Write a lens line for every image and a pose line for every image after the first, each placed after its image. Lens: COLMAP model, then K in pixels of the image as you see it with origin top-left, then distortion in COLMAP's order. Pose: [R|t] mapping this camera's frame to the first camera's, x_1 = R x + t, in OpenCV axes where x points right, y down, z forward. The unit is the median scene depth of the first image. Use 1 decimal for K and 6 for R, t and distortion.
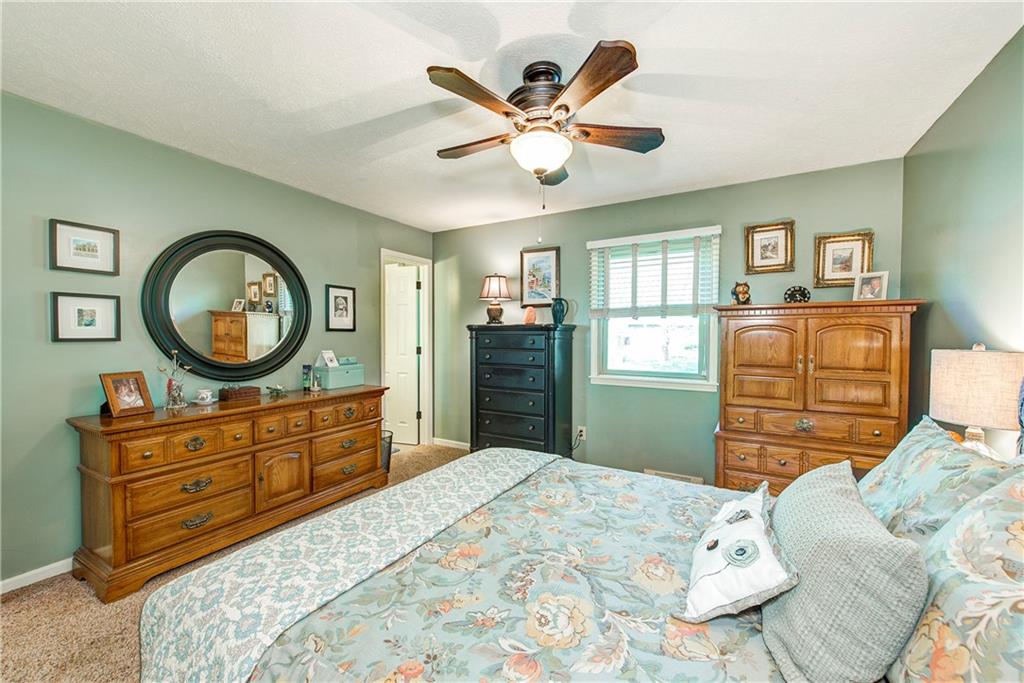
lens RADIAL K [[399.4, 0, 512.8], [0, 399.4, 341.0], [0, 0, 1]] dist [0.007237, -0.000094]
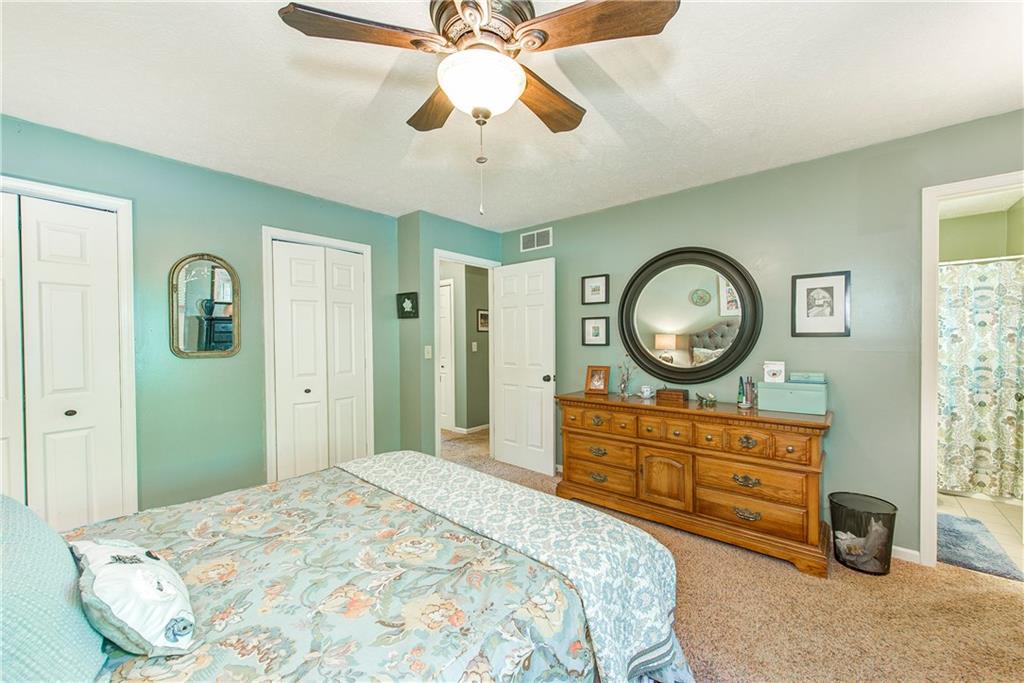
lens RADIAL K [[399.4, 0, 511.4], [0, 399.4, 343.3], [0, 0, 1]] dist [0.007237, -0.000094]
pose [[-0.191757, 0.006516, -0.981421, 0.594242], [-0.012333, 0.999883, 0.009048, -0.018449], [0.981365, 0.013839, -0.191654, 0.937839]]
